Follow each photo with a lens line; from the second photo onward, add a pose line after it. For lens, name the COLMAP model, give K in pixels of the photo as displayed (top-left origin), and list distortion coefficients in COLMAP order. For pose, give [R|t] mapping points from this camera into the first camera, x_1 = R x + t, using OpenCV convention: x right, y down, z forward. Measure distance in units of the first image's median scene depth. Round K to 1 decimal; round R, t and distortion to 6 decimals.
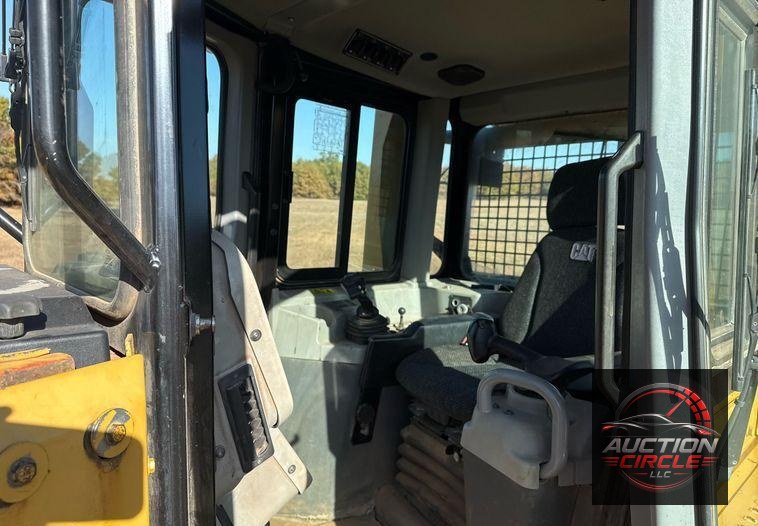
lens RADIAL K [[524.5, 0, 364.7], [0, 524.5, 277.6], [0, 0, 1]] dist [0.159925, -0.323766]
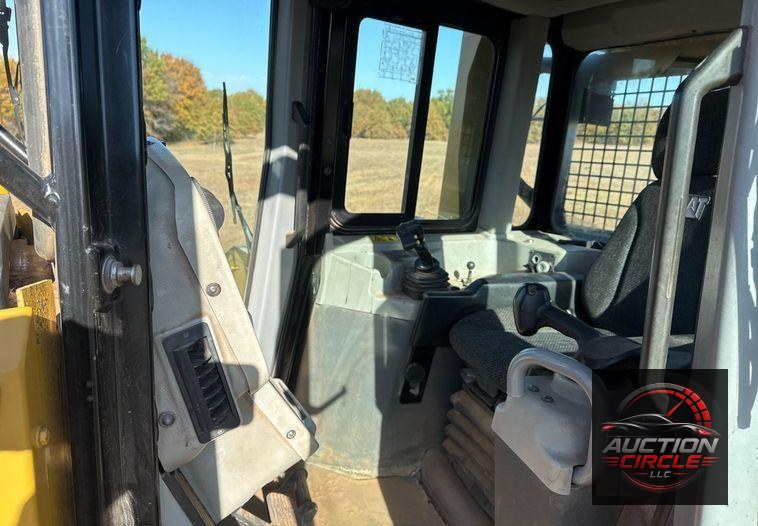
lens RADIAL K [[529.9, 0, 371.7], [0, 529.9, 283.3], [0, 0, 1]] dist [0.113781, -0.194901]
pose [[0.982019, 0.067795, -0.176187, 0.077143], [-0.047505, 0.992004, 0.116928, -0.004887], [0.182705, -0.106456, 0.977387, 0.088567]]
